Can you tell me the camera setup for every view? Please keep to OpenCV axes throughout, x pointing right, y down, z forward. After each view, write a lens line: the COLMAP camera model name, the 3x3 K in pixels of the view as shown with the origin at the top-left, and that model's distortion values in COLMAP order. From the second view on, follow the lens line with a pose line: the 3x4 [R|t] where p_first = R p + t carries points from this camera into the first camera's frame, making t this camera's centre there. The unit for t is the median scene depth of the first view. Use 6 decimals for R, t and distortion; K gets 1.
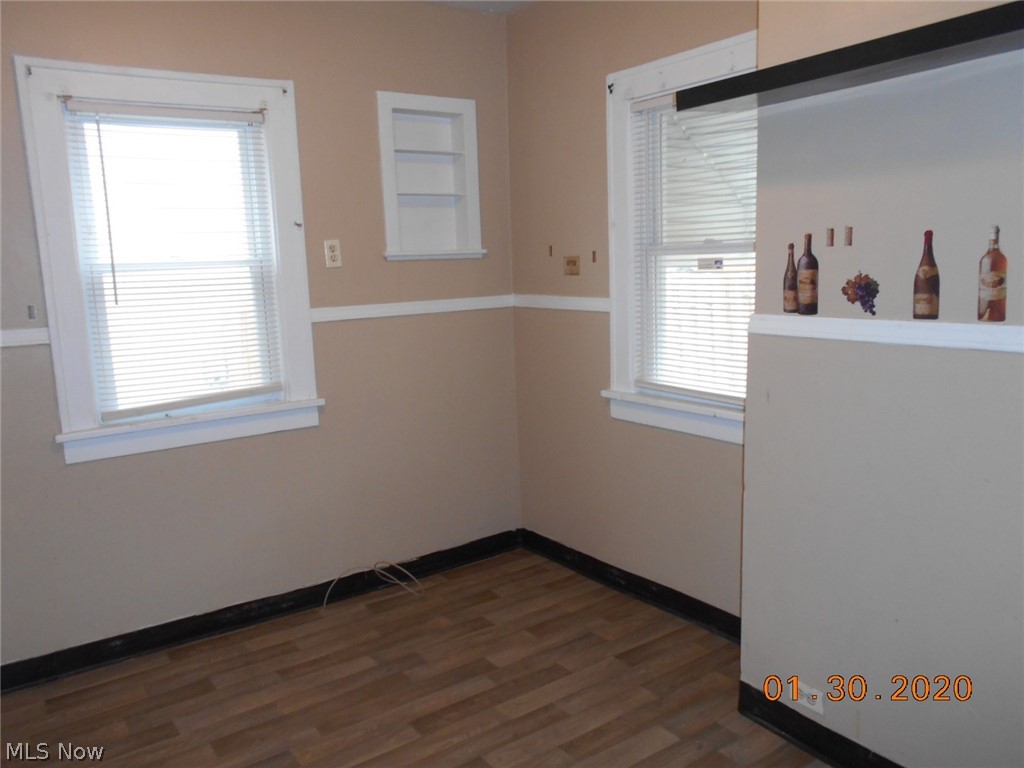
lens RADIAL K [[808.8, 0, 507.8], [0, 808.8, 381.0], [0, 0, 1]] dist [0.008438, -0.007277]
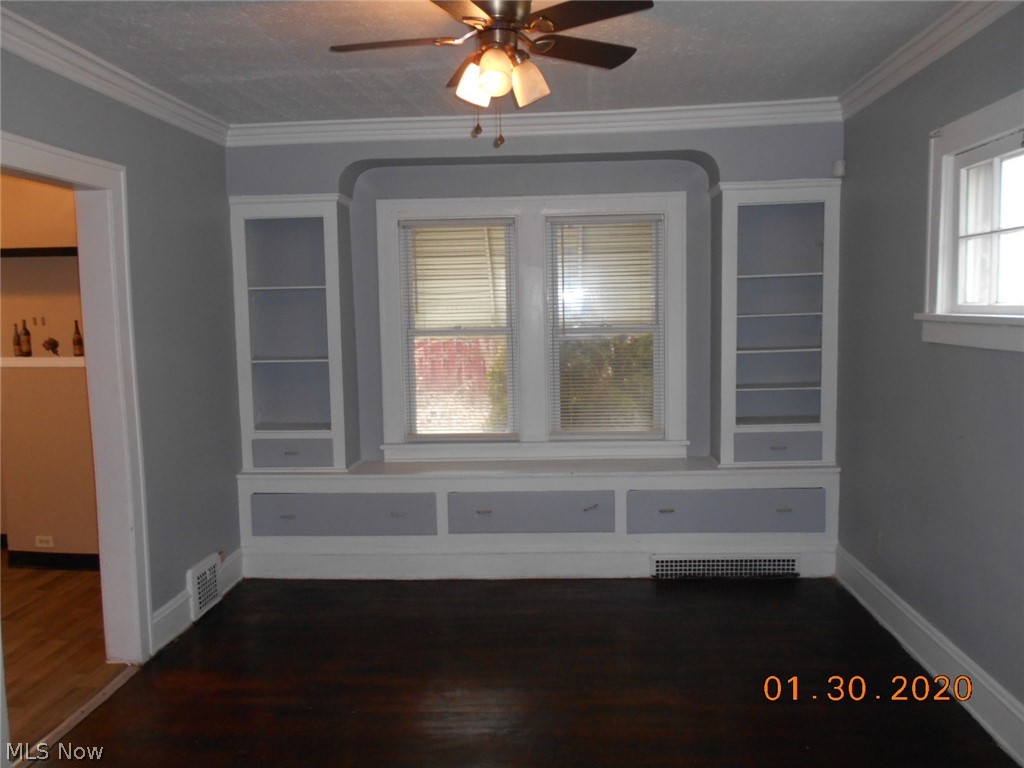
lens RADIAL K [[808.8, 0, 509.7], [0, 808.8, 376.4], [0, 0, 1]] dist [0.008438, -0.007277]
pose [[0.637192, -0.054088, 0.768805, -0.488246], [0.106051, 0.994199, -0.017952, 0.150324], [-0.763374, 0.092971, 0.639232, -1.399486]]
